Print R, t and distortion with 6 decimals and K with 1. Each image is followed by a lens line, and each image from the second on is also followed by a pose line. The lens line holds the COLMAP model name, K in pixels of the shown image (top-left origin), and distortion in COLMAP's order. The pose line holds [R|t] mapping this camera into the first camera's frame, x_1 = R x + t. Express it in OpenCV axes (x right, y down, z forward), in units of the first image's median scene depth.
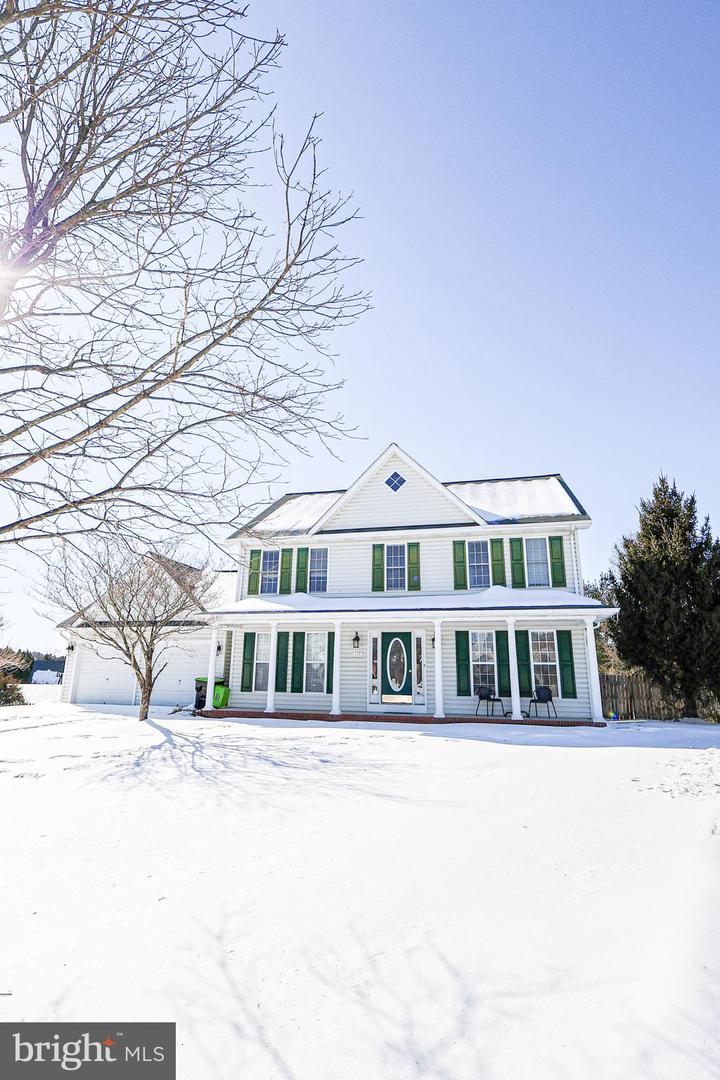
lens RADIAL K [[586.0, 0, 360.9], [0, 586.0, 508.2], [0, 0, 1]] dist [0.002691, 0.000508]
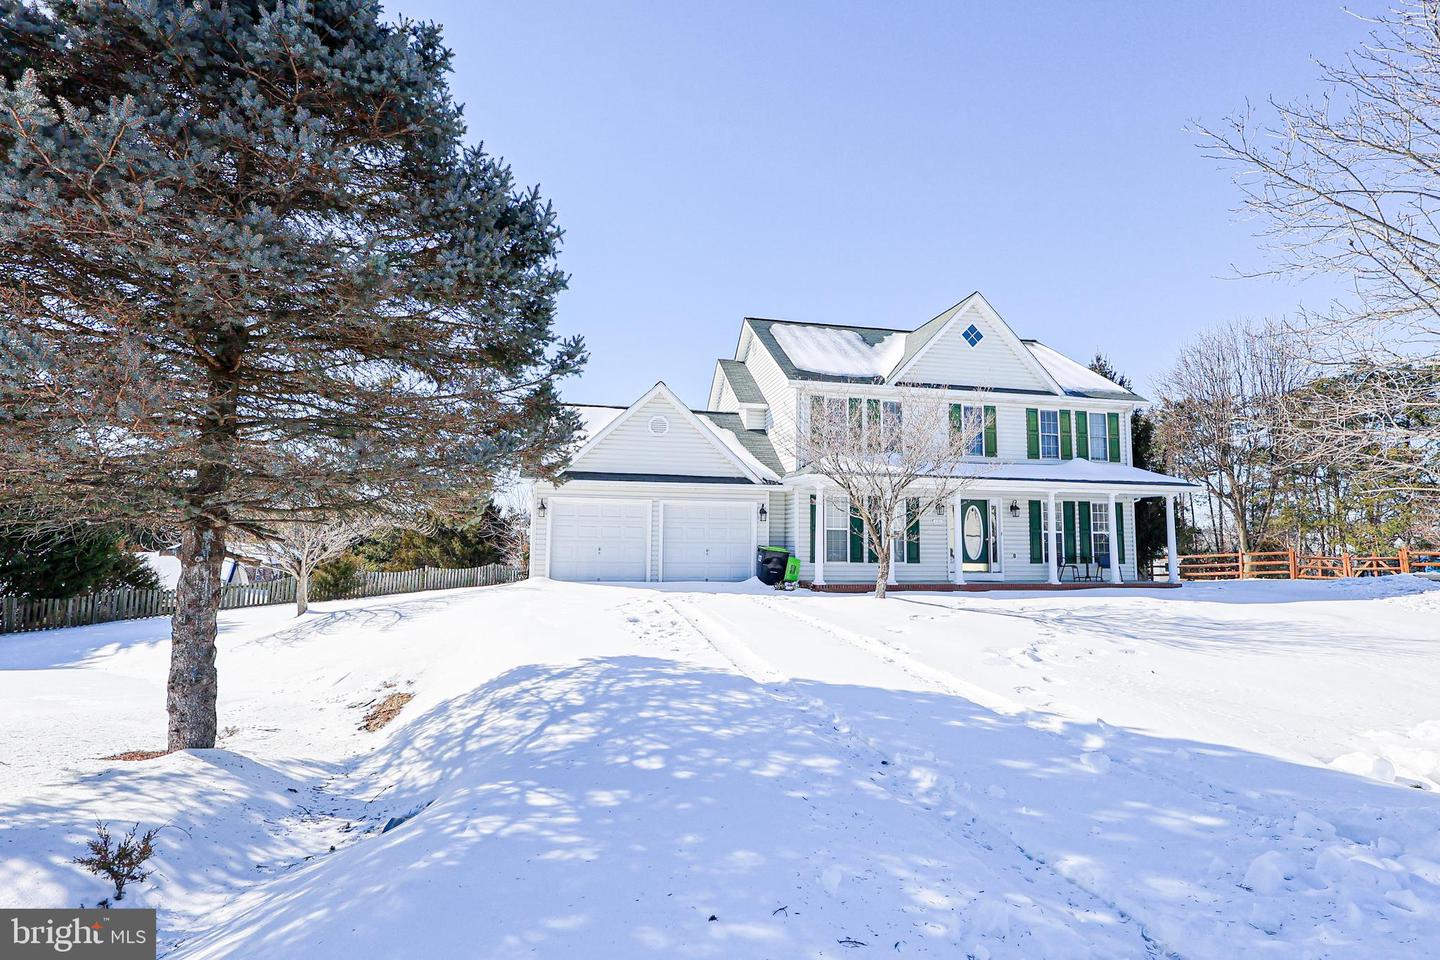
lens RADIAL K [[680.3, 0, 729.3], [0, 680.3, 478.8], [0, 0, 1]] dist [-0.003373, 0.000186]
pose [[0.894199, 0.039906, 0.445888, -0.787562], [-0.124101, 0.979080, 0.161251, 0.051641], [-0.430125, -0.199526, 0.880444, 0.213833]]
